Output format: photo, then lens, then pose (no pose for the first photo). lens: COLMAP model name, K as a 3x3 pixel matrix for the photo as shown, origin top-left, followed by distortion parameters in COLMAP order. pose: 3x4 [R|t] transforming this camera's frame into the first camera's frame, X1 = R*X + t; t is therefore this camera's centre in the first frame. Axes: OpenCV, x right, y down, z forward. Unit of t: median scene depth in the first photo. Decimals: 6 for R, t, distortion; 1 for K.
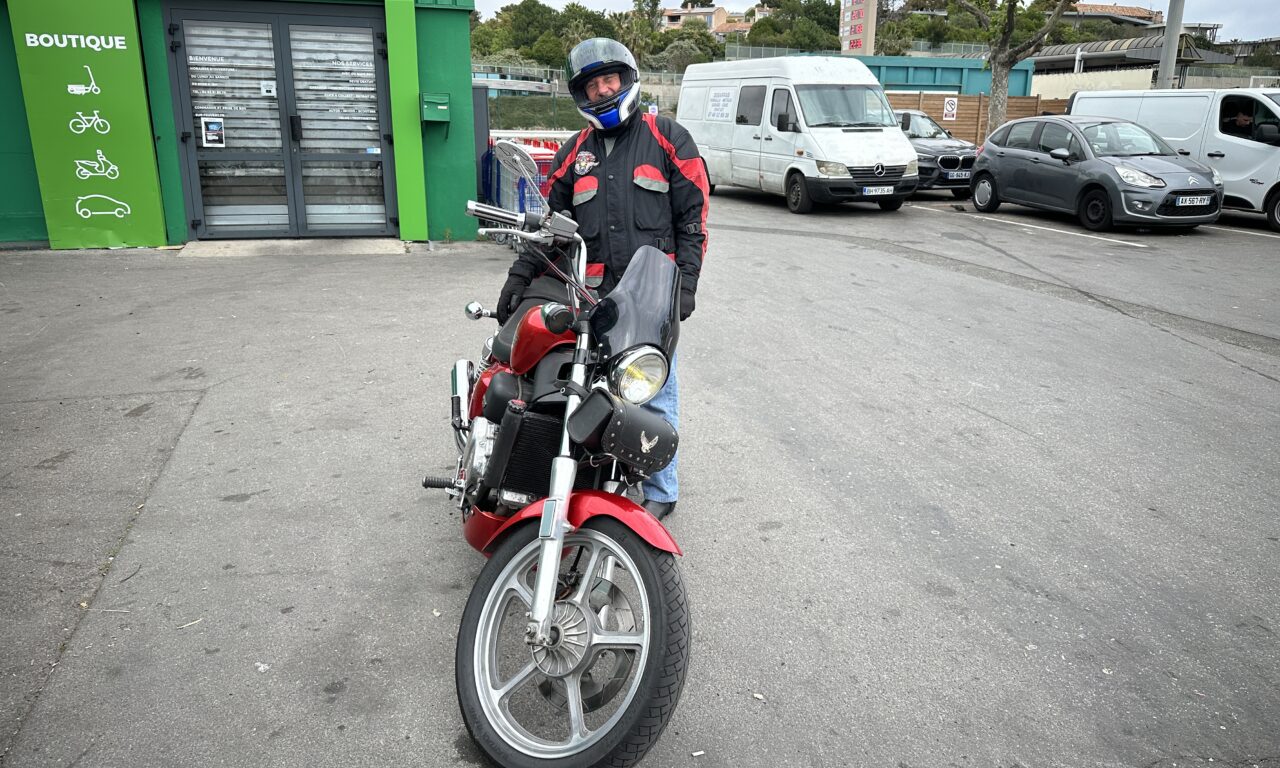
lens RADIAL K [[876.3, 0, 641.7], [0, 876.3, 399.0], [0, 0, 1]] dist [0.078508, -0.097585]
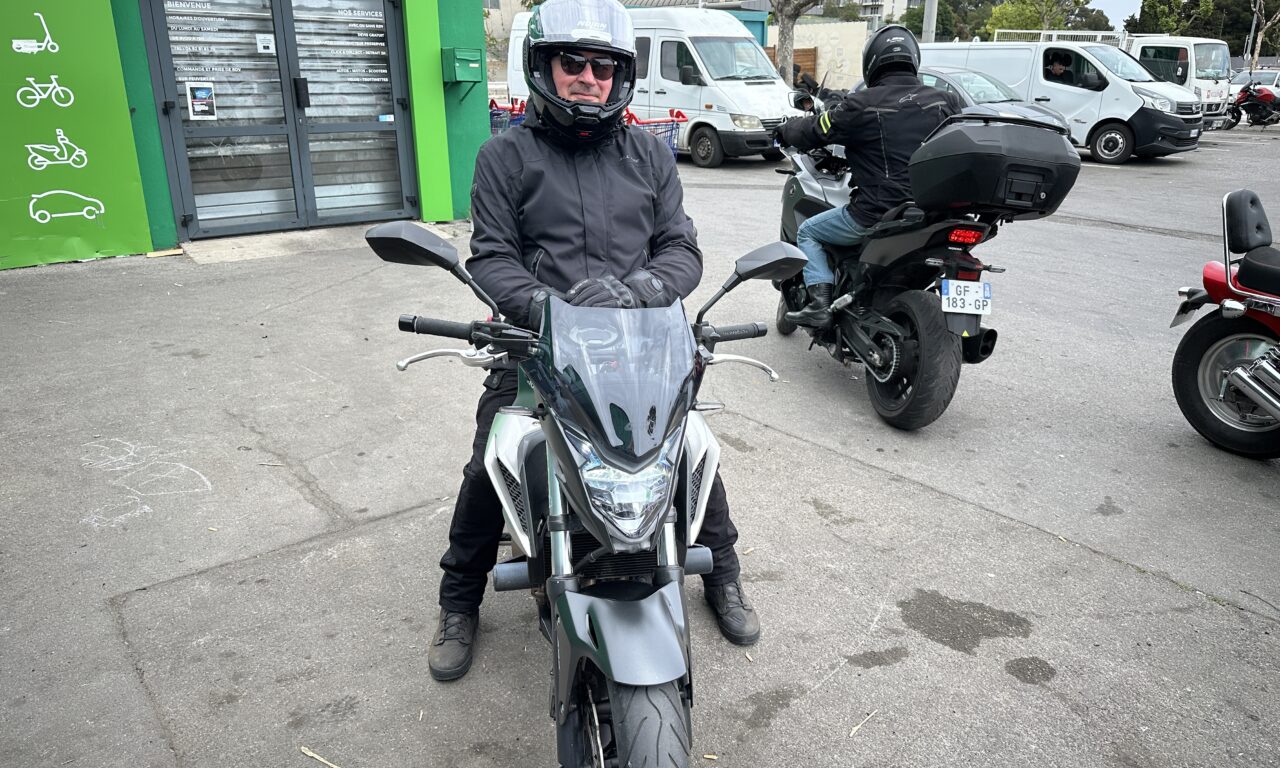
lens RADIAL K [[888.8, 0, 640.1], [0, 888.8, 400.5], [0, 0, 1]] dist [0.067584, -0.080478]
pose [[0.916278, -0.146194, 0.372911, -0.428629], [0.126757, 0.988998, 0.076265, -0.047262], [-0.379957, -0.022611, 0.924728, 0.106863]]
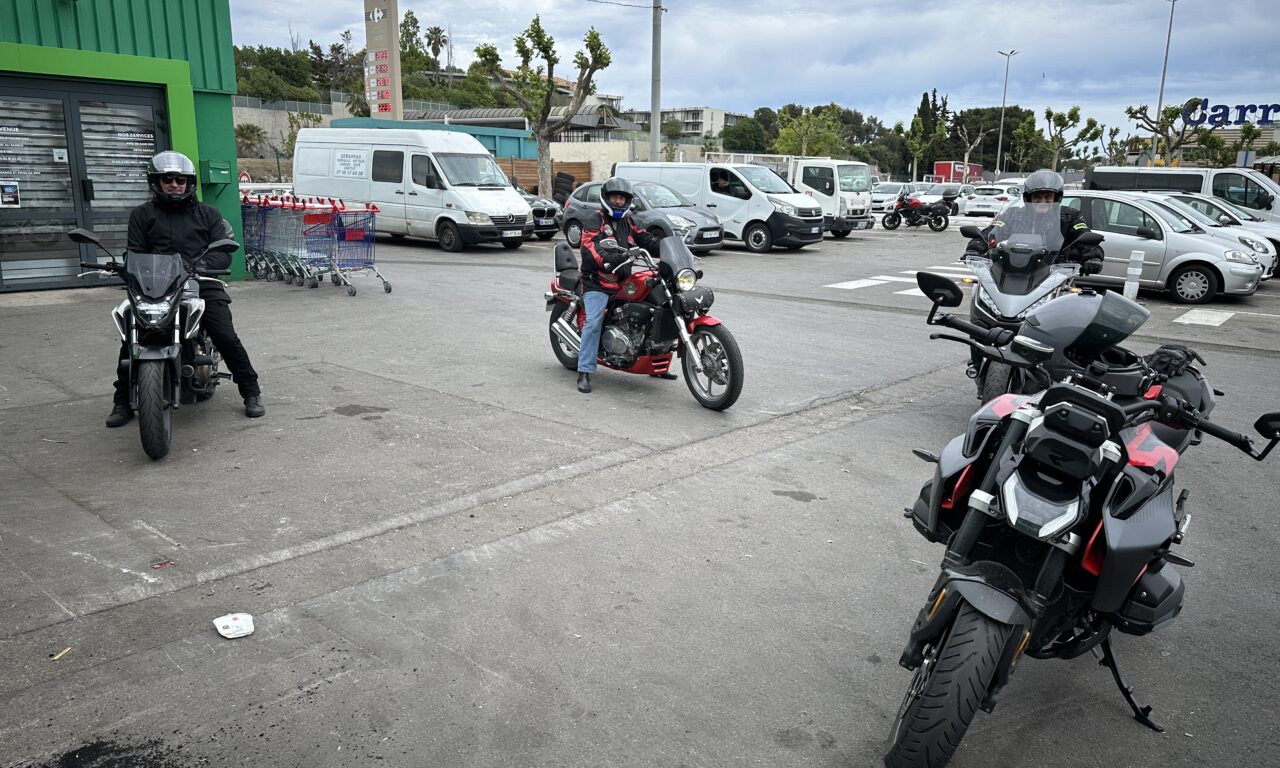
lens RADIAL K [[888.8, 0, 640.1], [0, 888.8, 400.5], [0, 0, 1]] dist [0.067584, -0.080478]
pose [[0.837390, -0.127046, 0.531637, -0.419837], [0.154328, 0.987995, -0.006981, 0.070828], [-0.524367, 0.087892, 0.846944, -0.294829]]
